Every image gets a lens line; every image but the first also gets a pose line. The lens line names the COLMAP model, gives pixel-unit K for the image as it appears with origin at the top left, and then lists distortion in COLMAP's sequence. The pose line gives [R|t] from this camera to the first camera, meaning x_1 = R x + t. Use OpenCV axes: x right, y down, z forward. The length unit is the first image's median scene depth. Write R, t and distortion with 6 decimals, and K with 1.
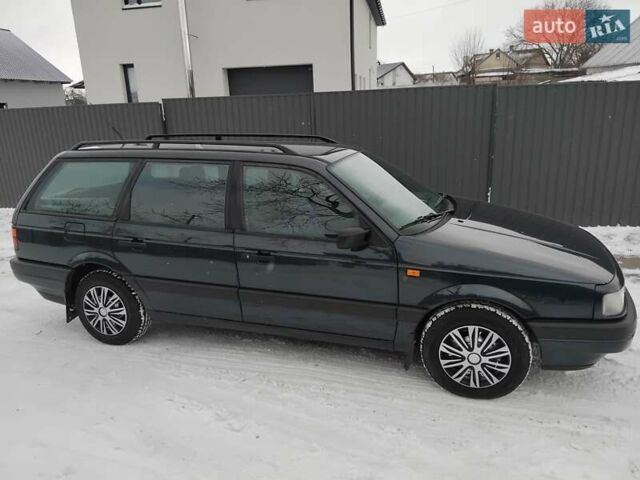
lens RADIAL K [[475.2, 0, 320.0], [0, 475.2, 240.0], [0, 0, 1]] dist [0.069195, -0.105934]
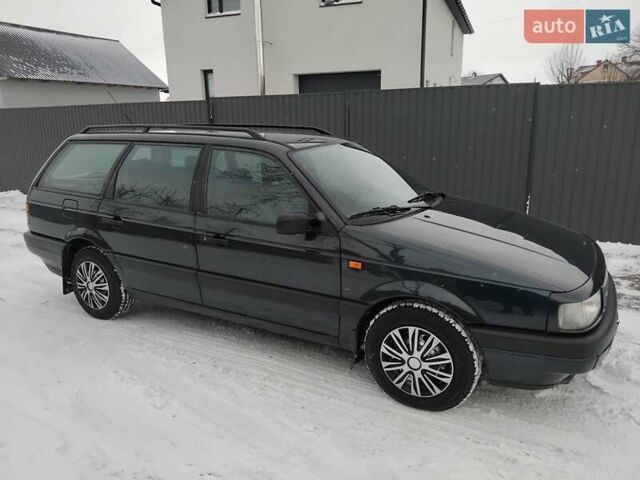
lens RADIAL K [[475.2, 0, 320.0], [0, 475.2, 240.0], [0, 0, 1]] dist [0.069195, -0.105934]
pose [[0.982311, 0.066360, -0.175105, 0.256172], [-0.070140, 0.997417, -0.015483, 0.035188], [0.173625, 0.027491, 0.984428, 0.058051]]
